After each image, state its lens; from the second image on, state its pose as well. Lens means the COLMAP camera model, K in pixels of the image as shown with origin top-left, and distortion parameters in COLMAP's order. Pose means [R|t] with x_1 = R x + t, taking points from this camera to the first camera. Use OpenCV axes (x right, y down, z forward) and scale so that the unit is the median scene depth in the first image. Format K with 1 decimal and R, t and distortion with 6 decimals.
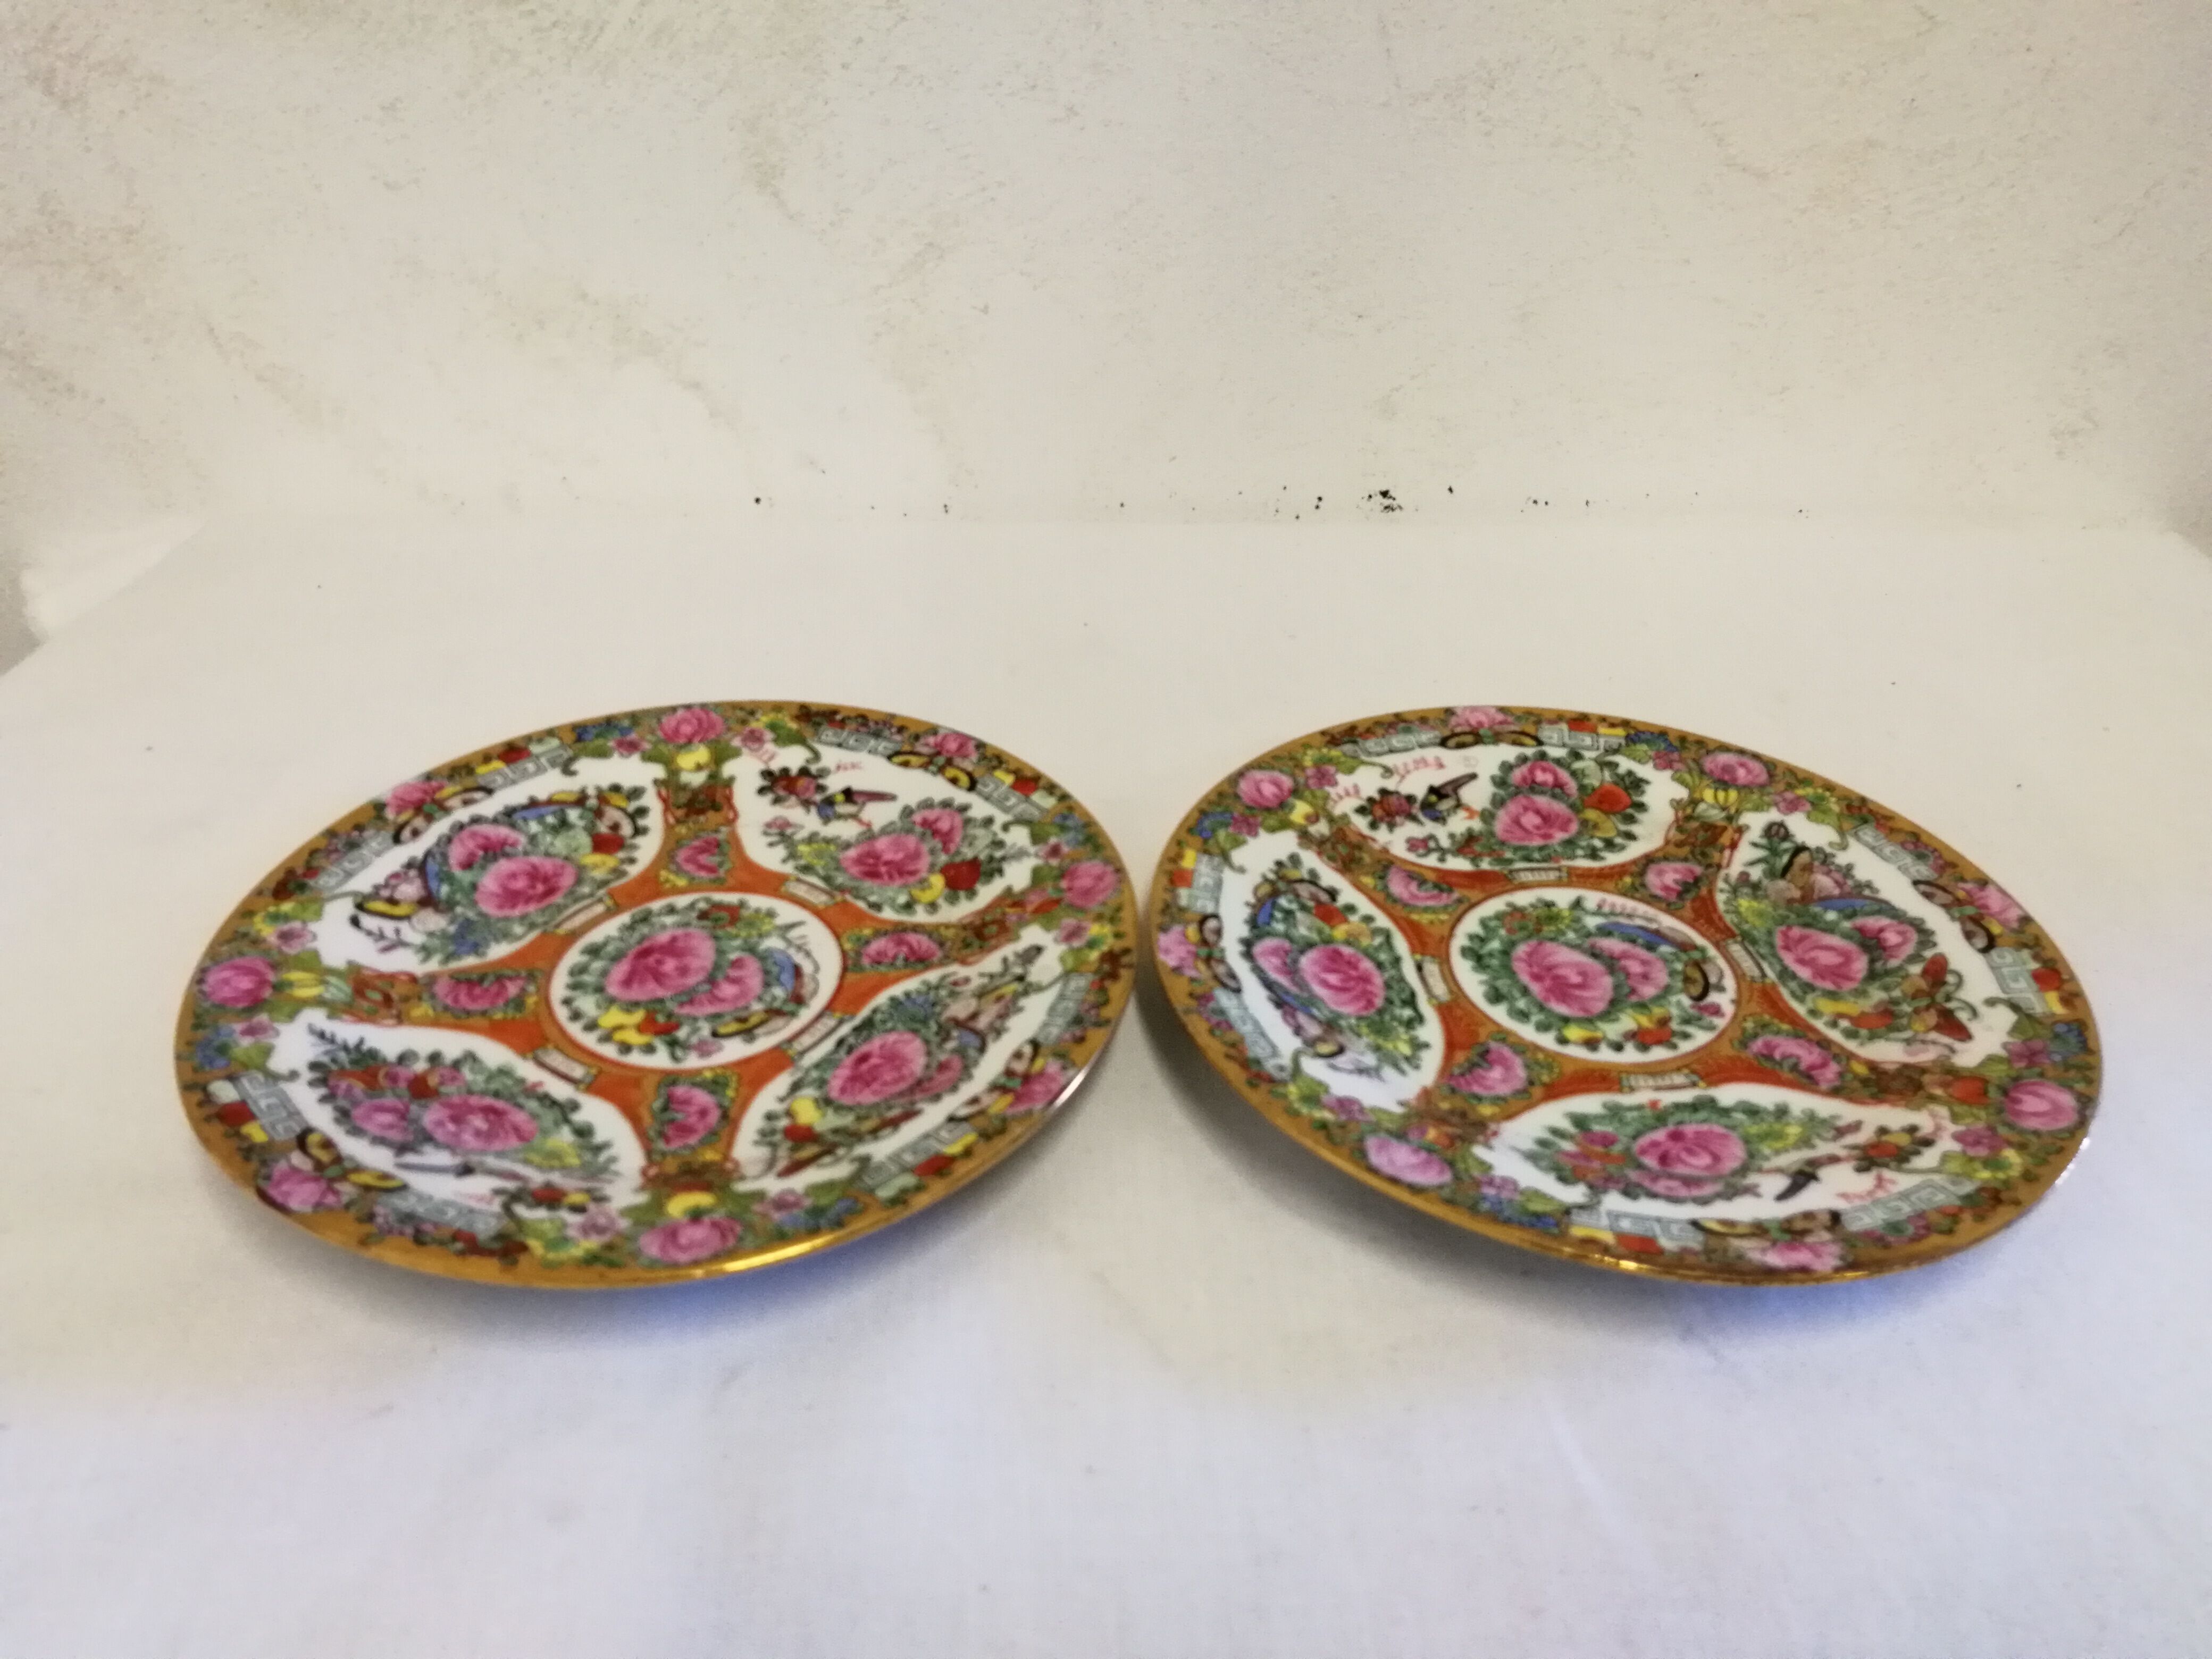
lens RADIAL K [[1570.7, 0, 1114.7], [0, 1570.7, 809.8], [0, 0, 1]] dist [0.002517, -0.000577]
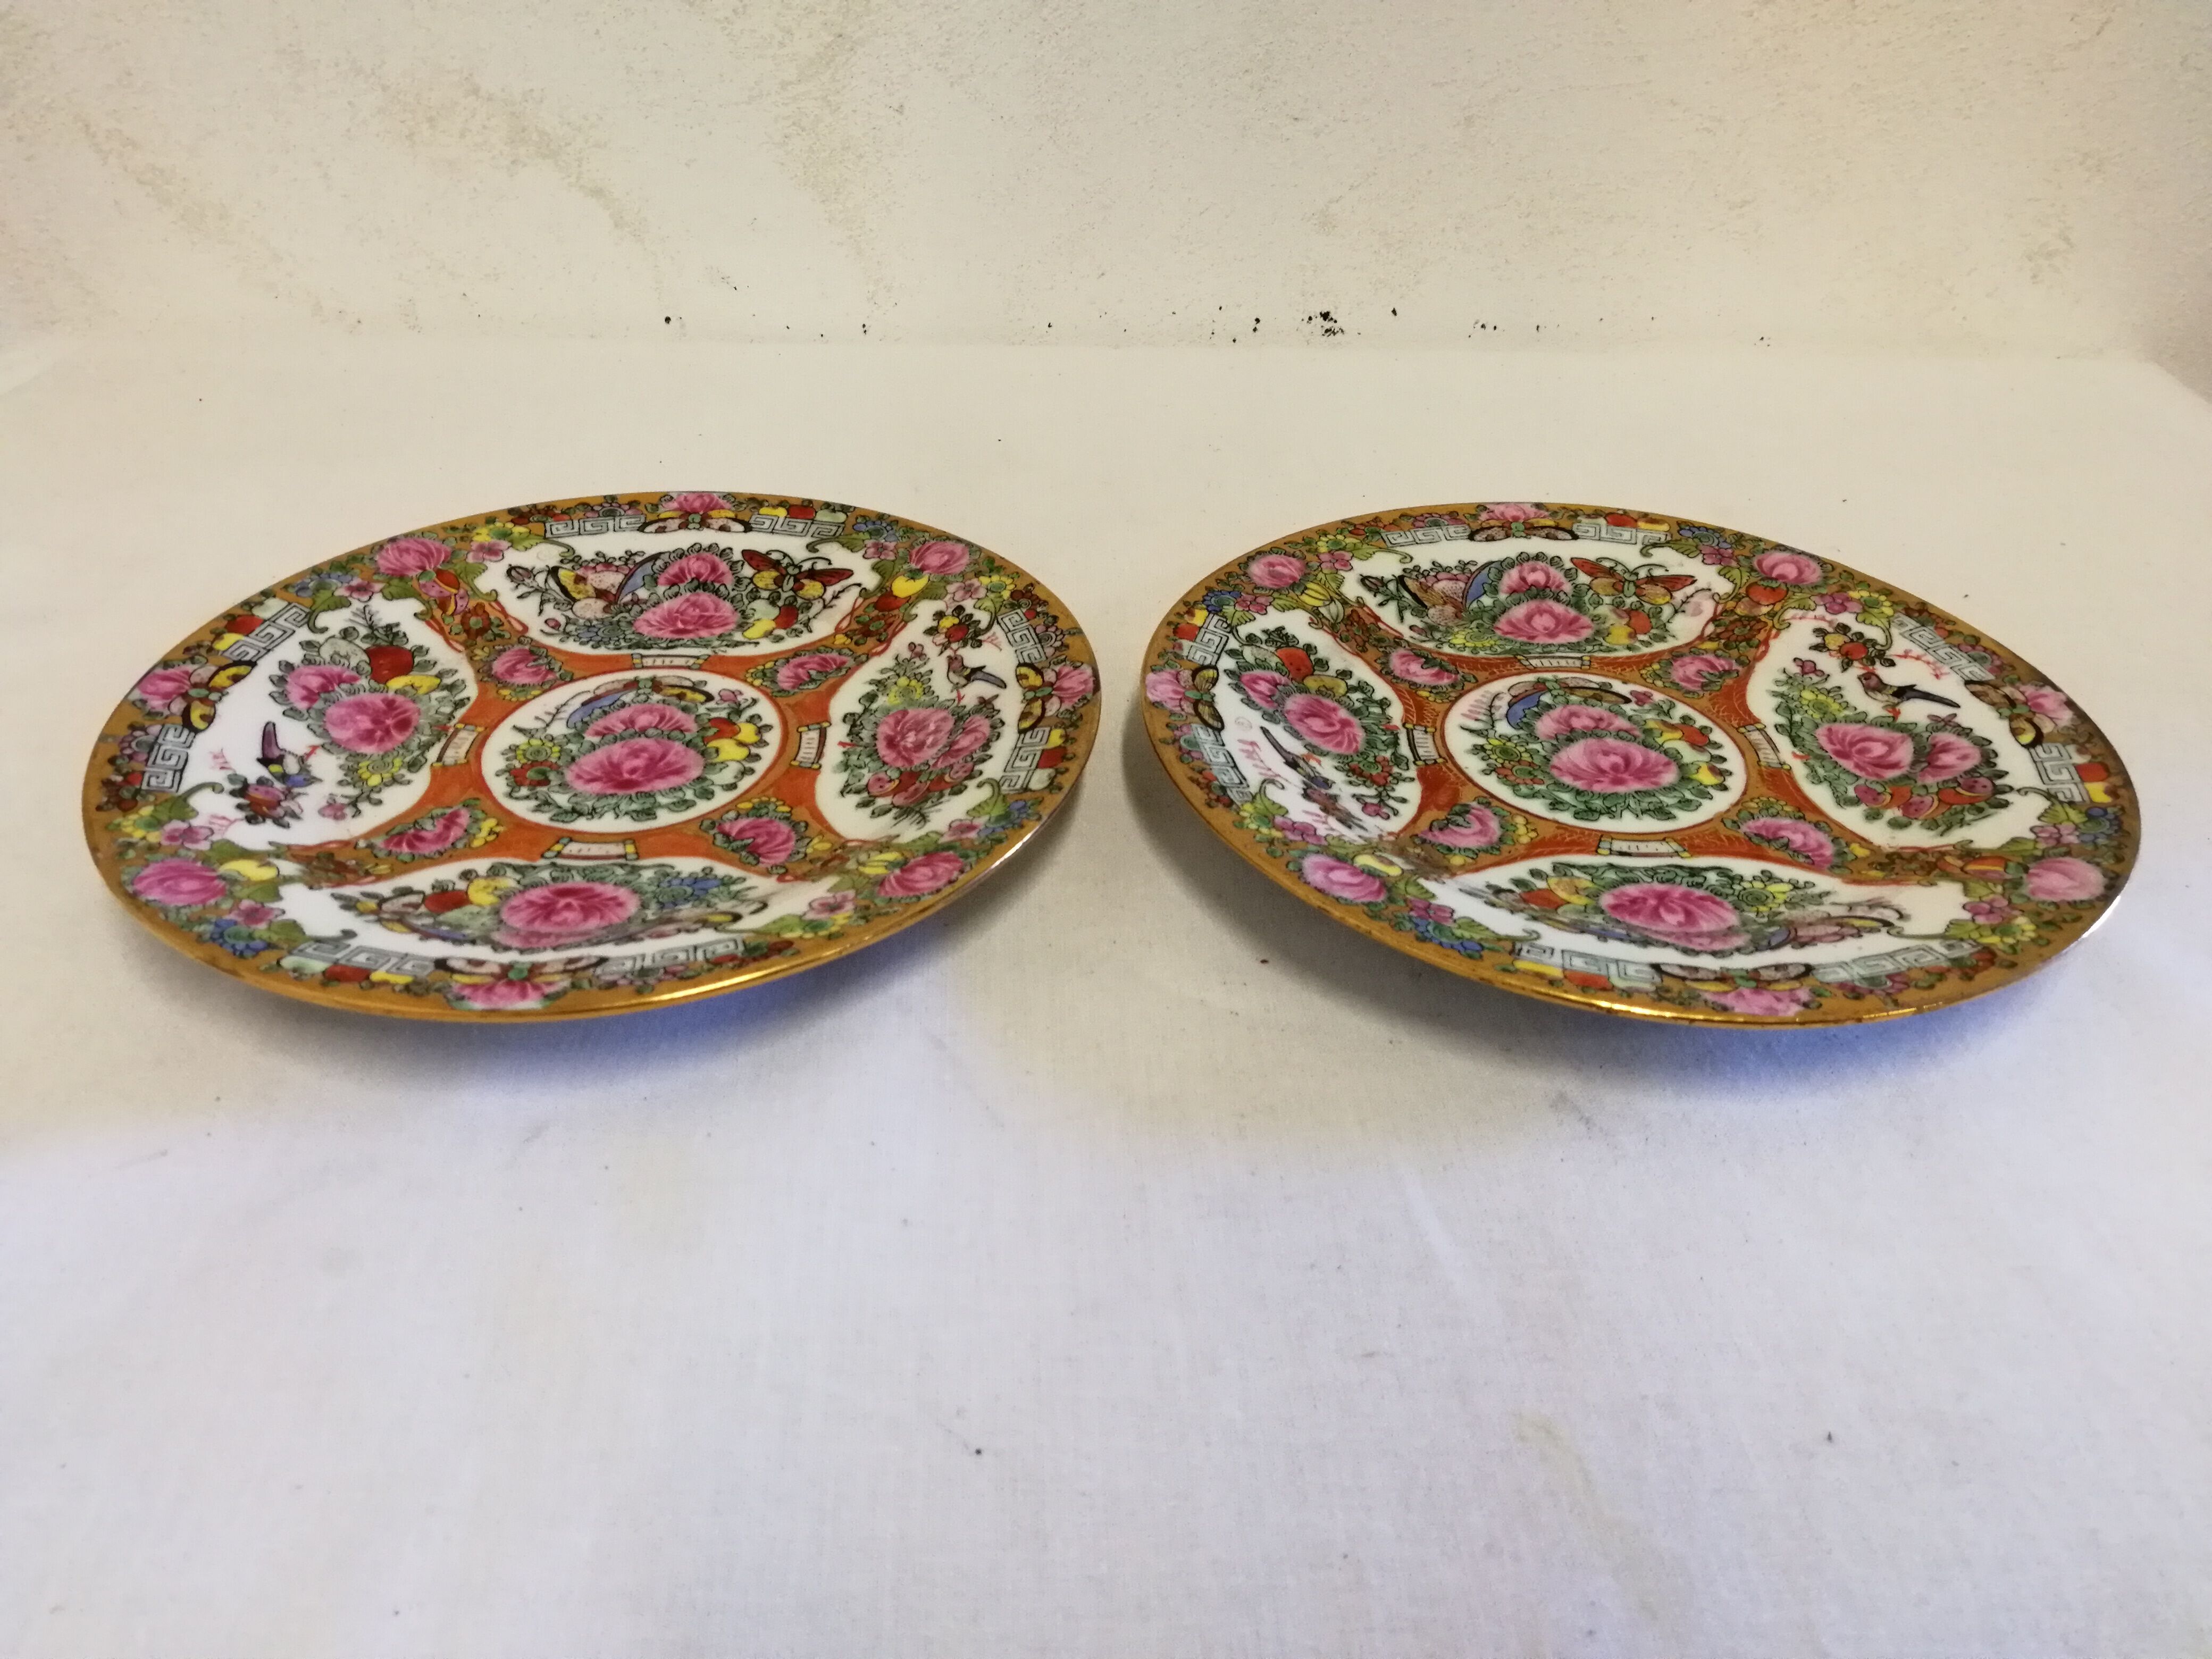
lens RADIAL K [[1570.7, 0, 1101.3], [0, 1570.7, 830.8], [0, 0, 1]] dist [0.002517, -0.000577]
pose [[-0.572766, -0.507472, 0.643748, -0.966506], [0.417258, 0.495477, 0.761839, -0.432866], [-0.705574, 0.704964, -0.072046, 0.818668]]
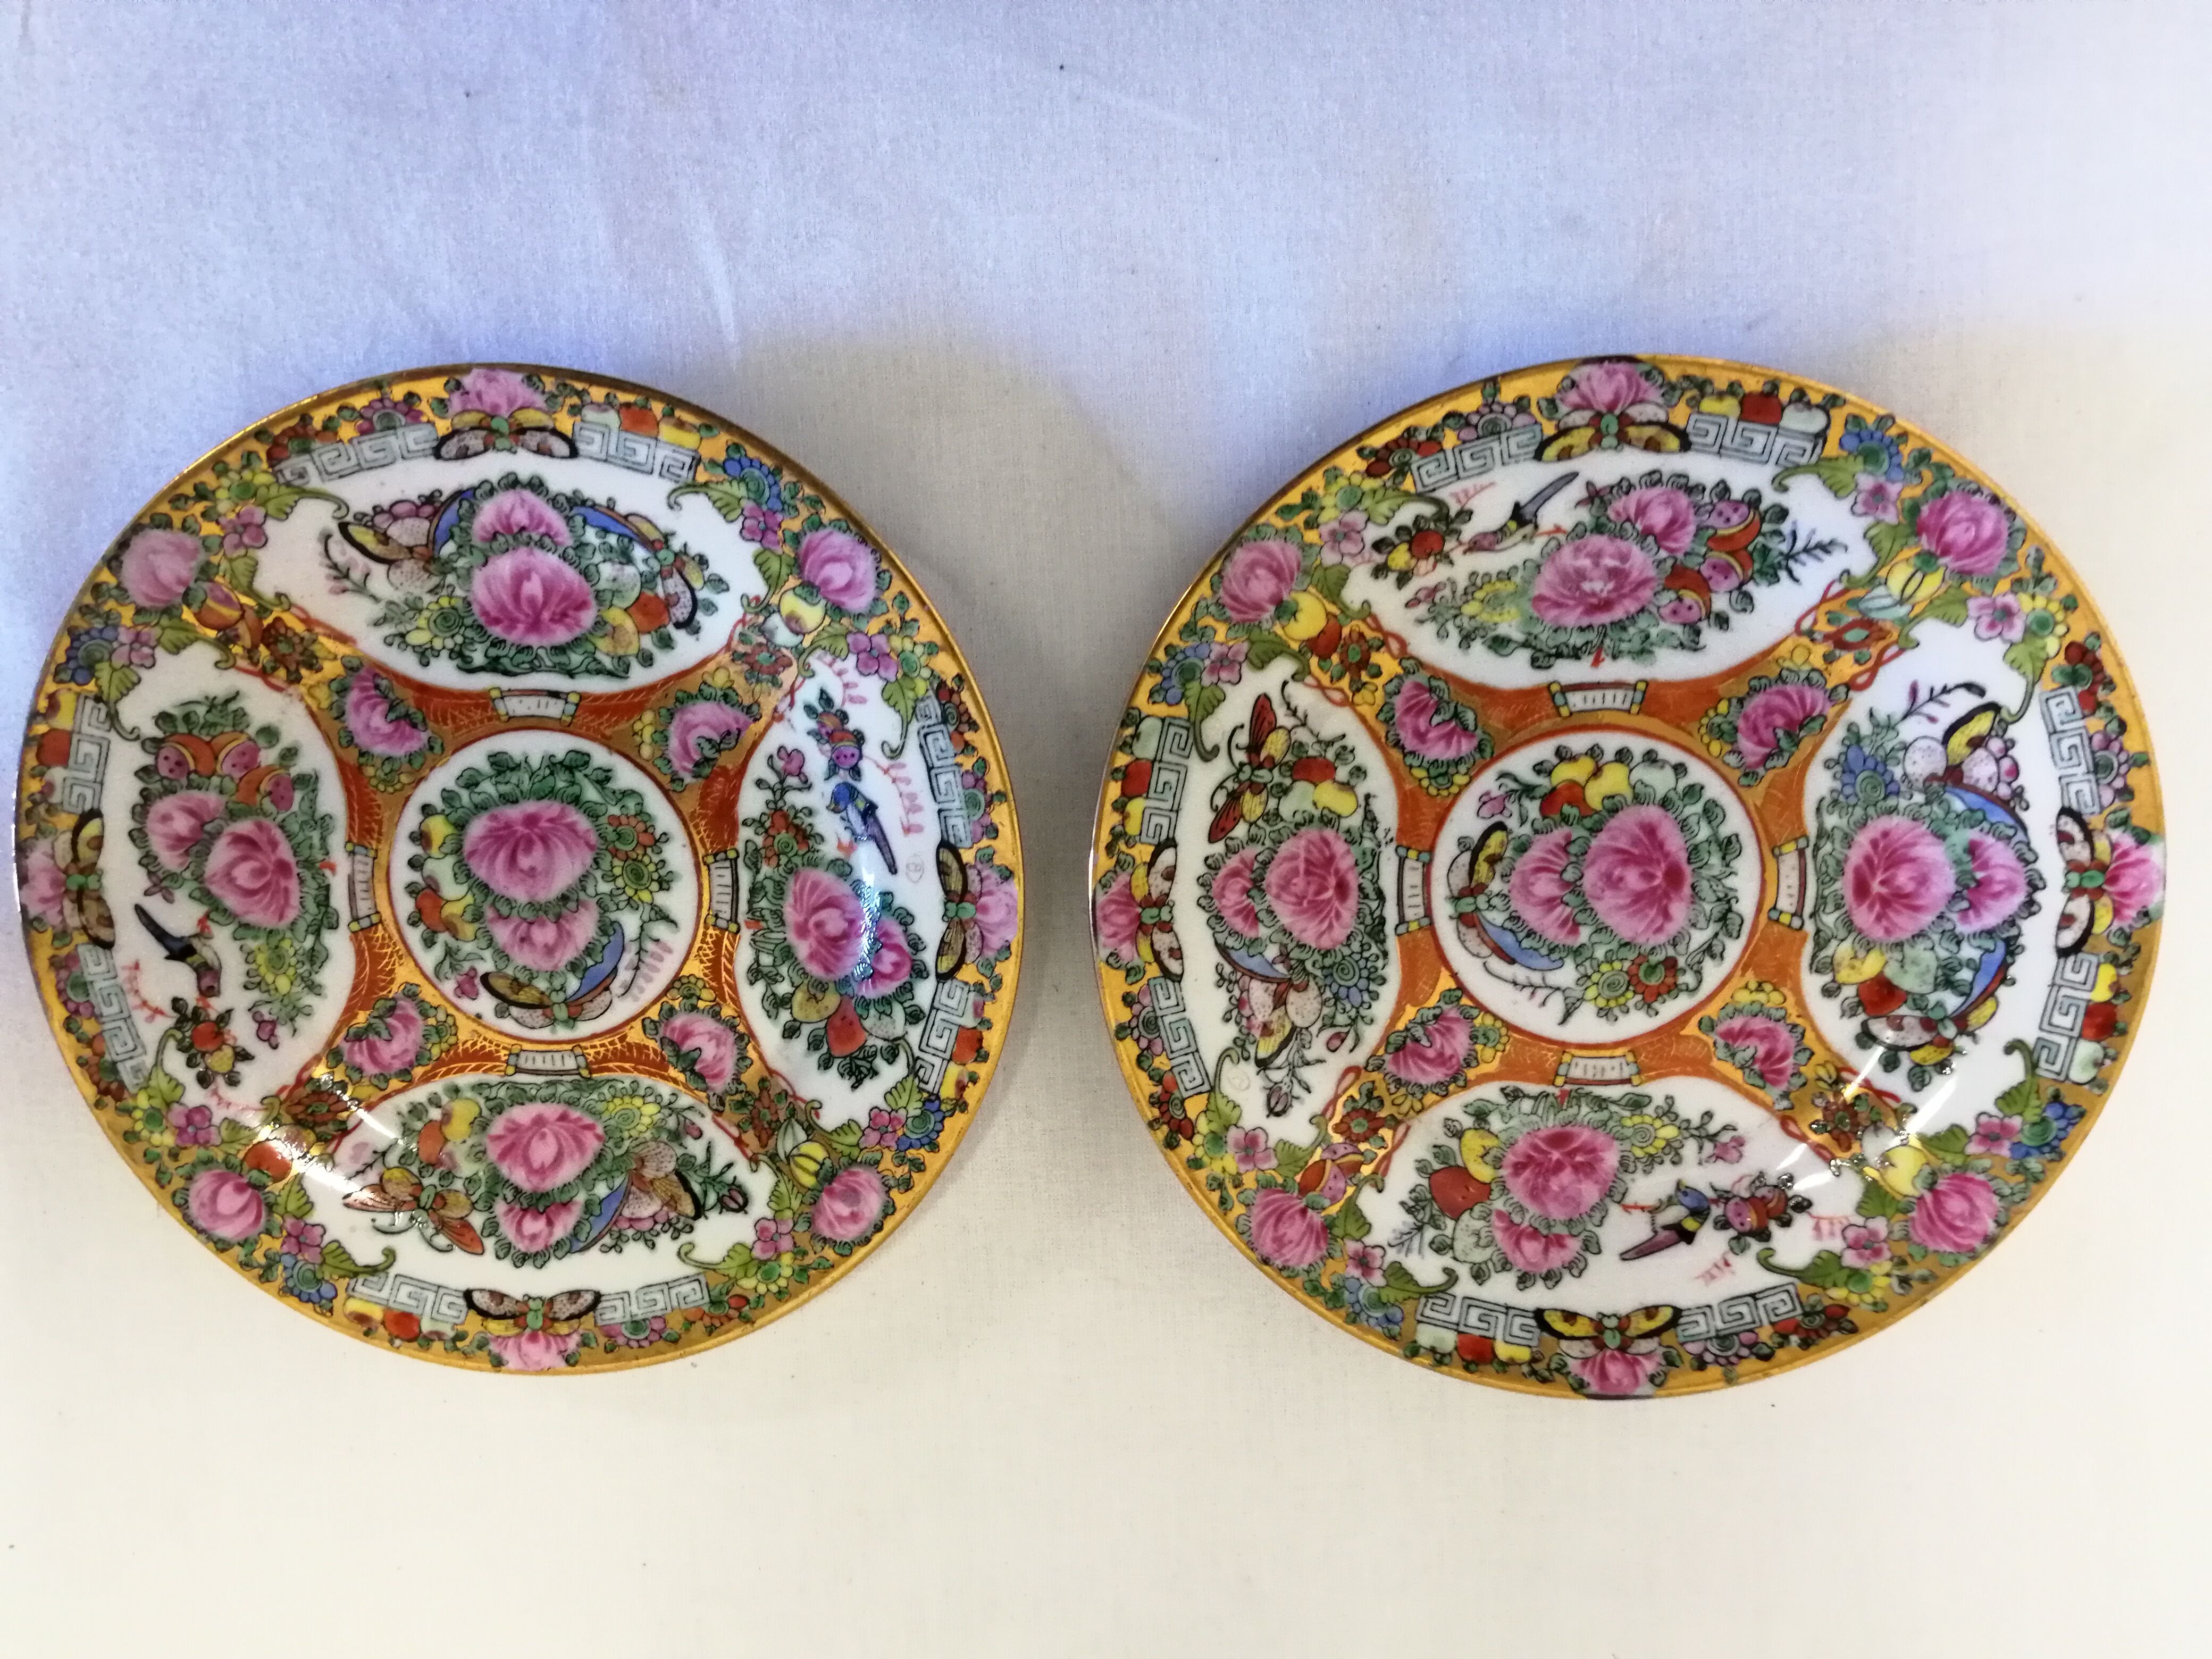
lens RADIAL K [[1570.7, 0, 1100.7], [0, 1570.7, 810.8], [0, 0, 1]] dist [0.002517, -0.000577]
pose [[-0.815346, 0.571658, 0.091747, -0.131505], [-0.287197, -0.536933, 0.793234, -0.442521], [0.502721, 0.620411, 0.601965, 0.276998]]
